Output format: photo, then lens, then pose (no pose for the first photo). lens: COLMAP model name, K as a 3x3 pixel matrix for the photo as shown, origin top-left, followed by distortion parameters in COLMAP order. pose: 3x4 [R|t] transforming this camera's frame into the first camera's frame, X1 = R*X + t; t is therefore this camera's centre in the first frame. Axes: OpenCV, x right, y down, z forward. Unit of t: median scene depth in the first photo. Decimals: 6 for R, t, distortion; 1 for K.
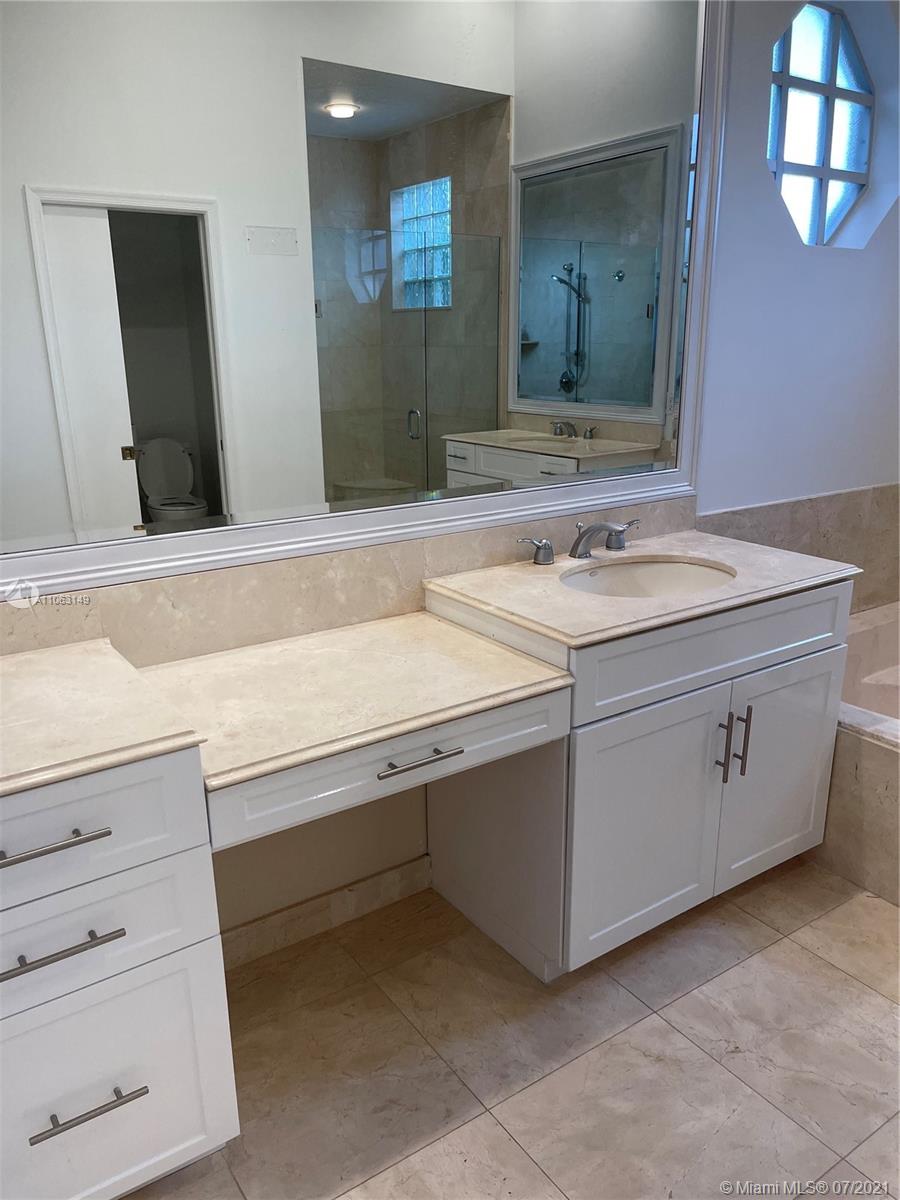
lens RADIAL K [[904.3, 0, 455.3], [0, 904.3, 608.0], [0, 0, 1]] dist [0.062488, -0.078950]
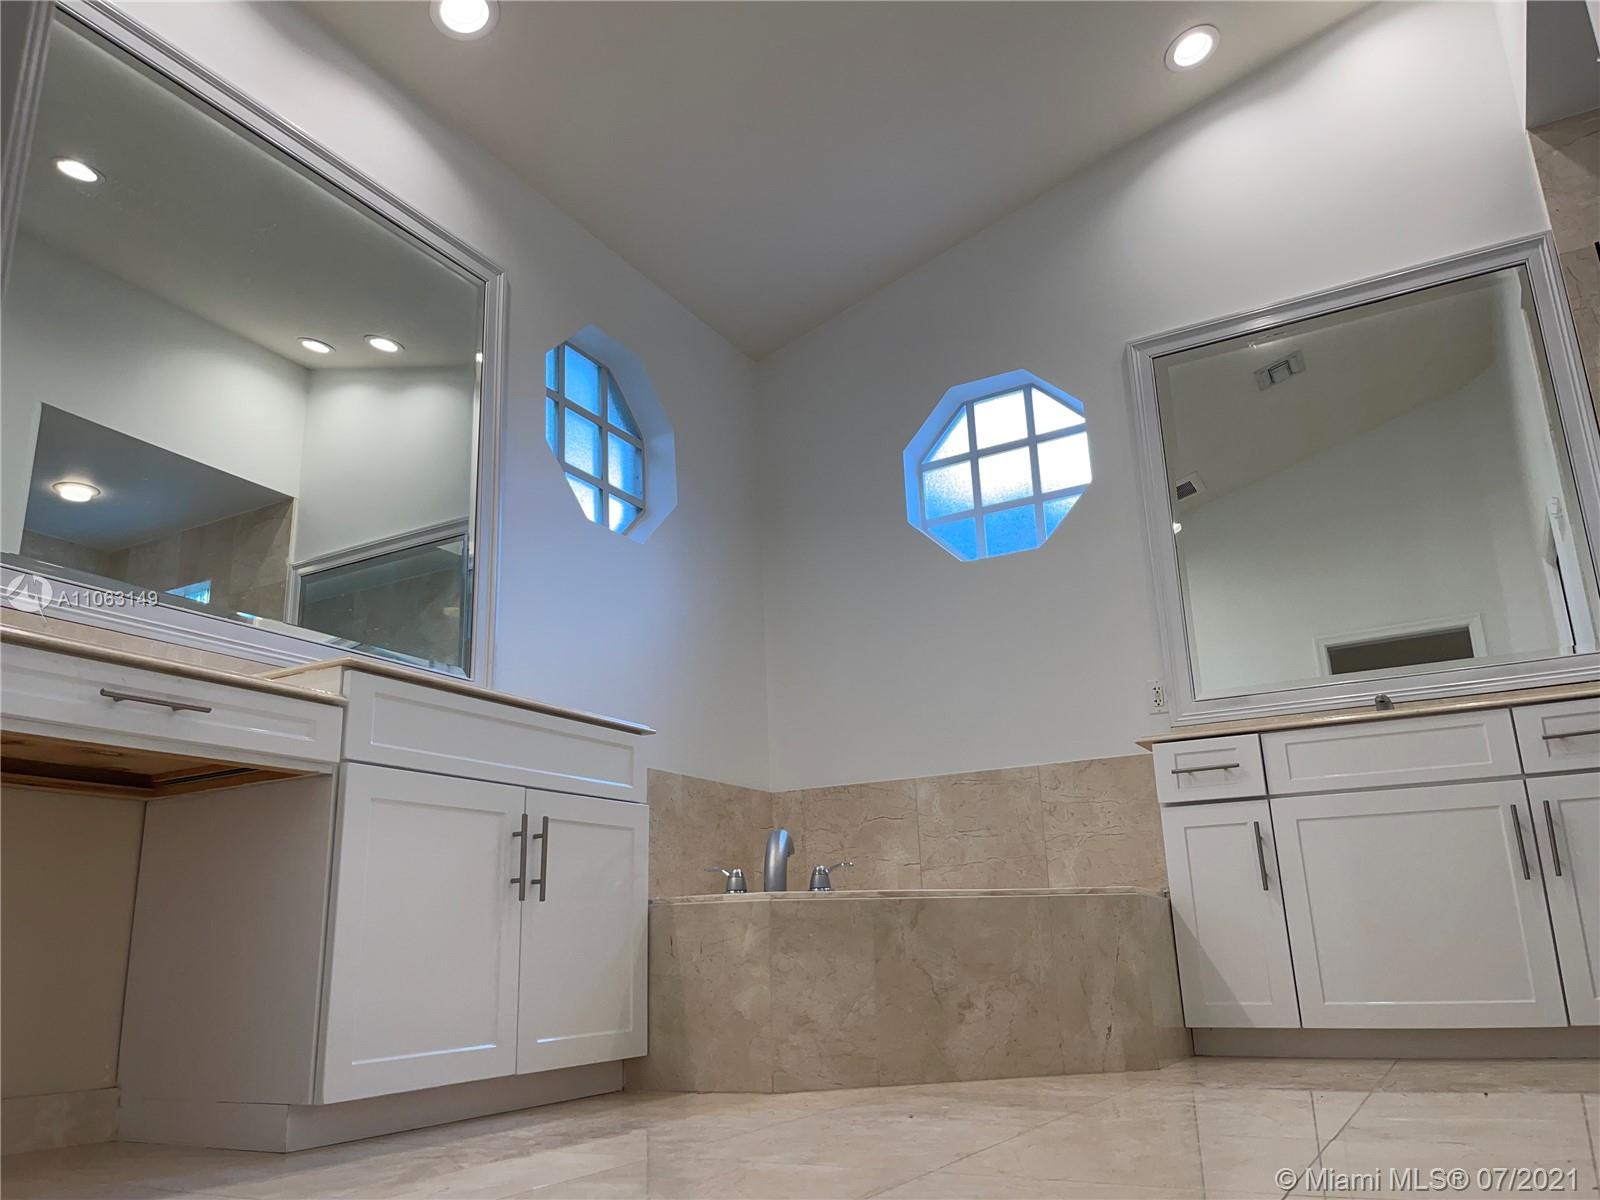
lens RADIAL K [[1205.7, 0, 793.4], [0, 1205.7, 605.3], [0, 0, 1]] dist [0.062488, -0.078950]
pose [[0.898930, 0.099217, 0.426709, 0.001400], [0.152457, 0.842286, -0.517021, 0.510164], [-0.410709, 0.529820, 0.742030, -0.115884]]
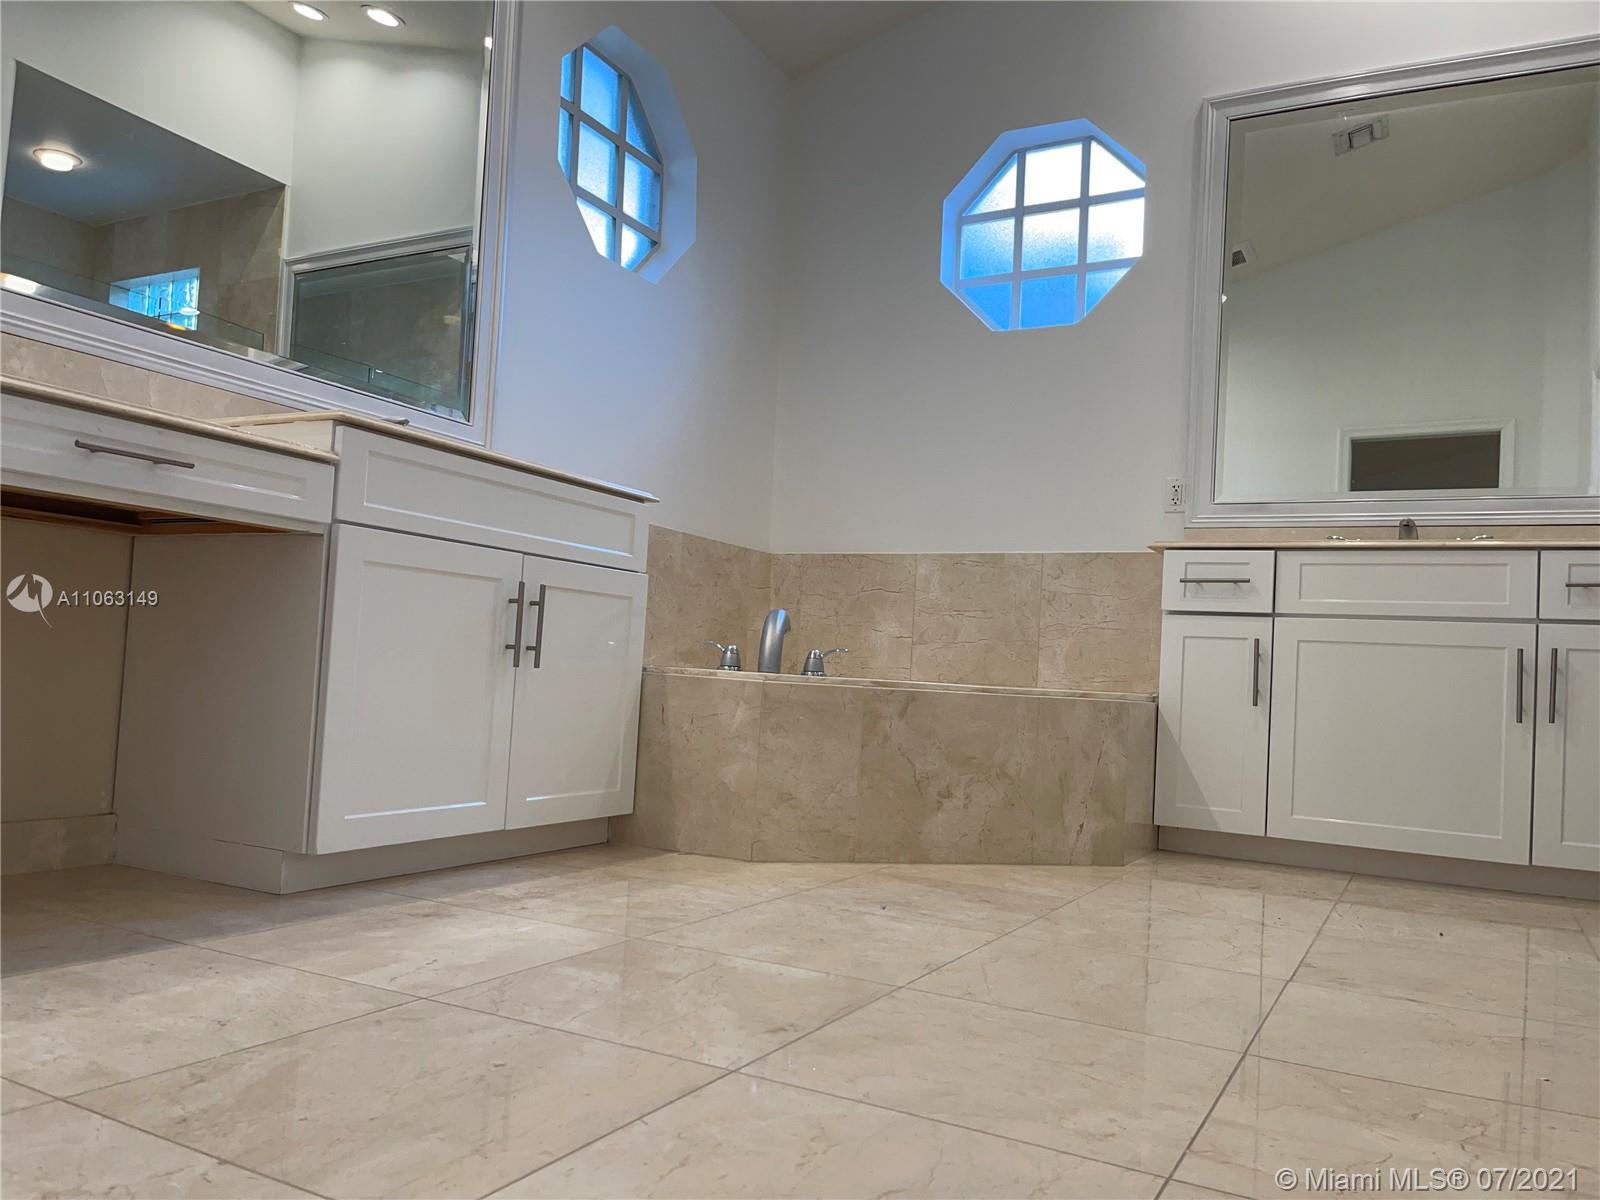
lens RADIAL K [[1207.2, 0, 790.7], [0, 1207.2, 612.1], [0, 0, 1]] dist [0.067800, -0.084255]
pose [[0.891902, 0.076741, 0.445671, 0.004970], [0.073236, 0.947978, -0.309798, 0.446184], [-0.446260, 0.308948, 0.839883, -0.104448]]
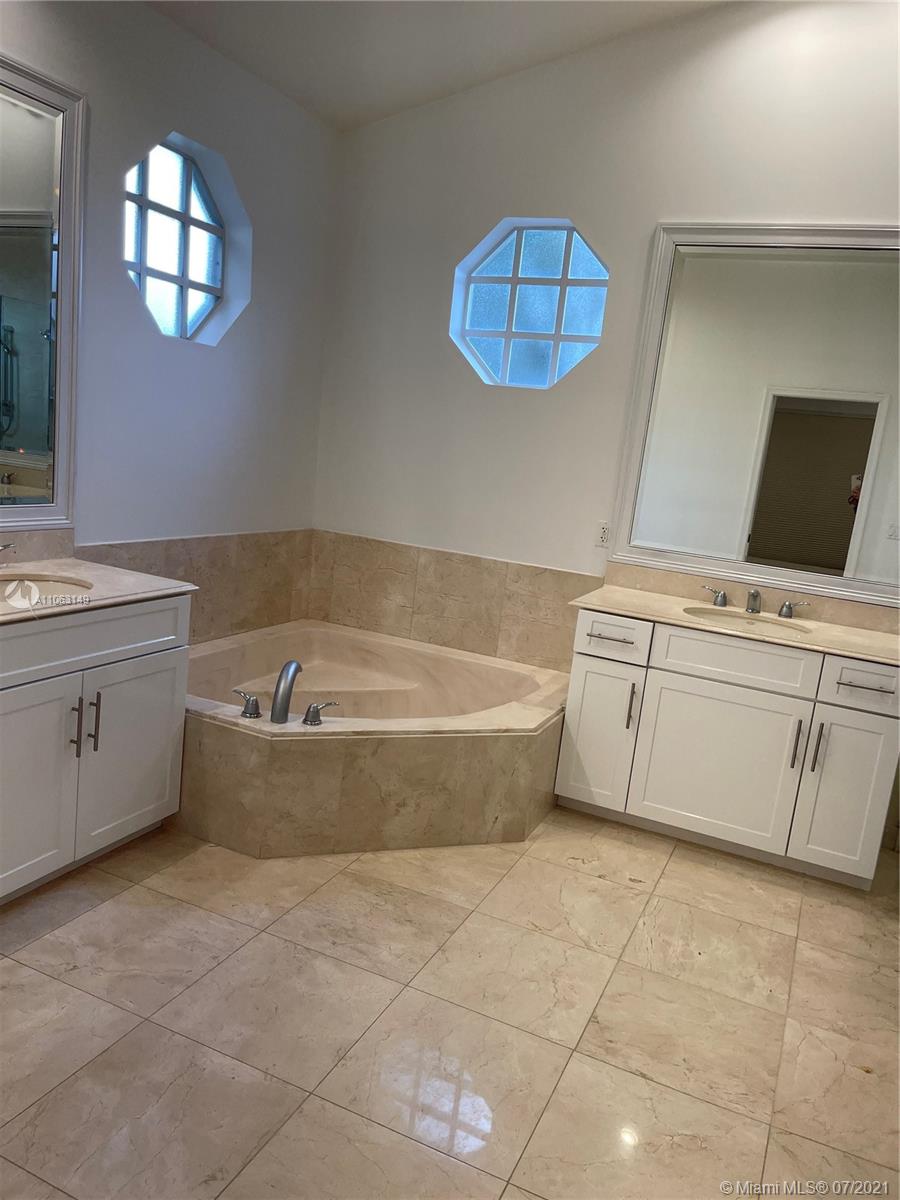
lens RADIAL K [[905.4, 0, 450.0], [0, 905.4, 600.0], [0, 0, 1]] dist [0.067800, -0.084255]
pose [[0.850984, 0.007182, 0.525142, 0.066047], [0.036921, 0.996615, -0.073458, 0.077694], [-0.523892, 0.081900, 0.847838, -0.258656]]
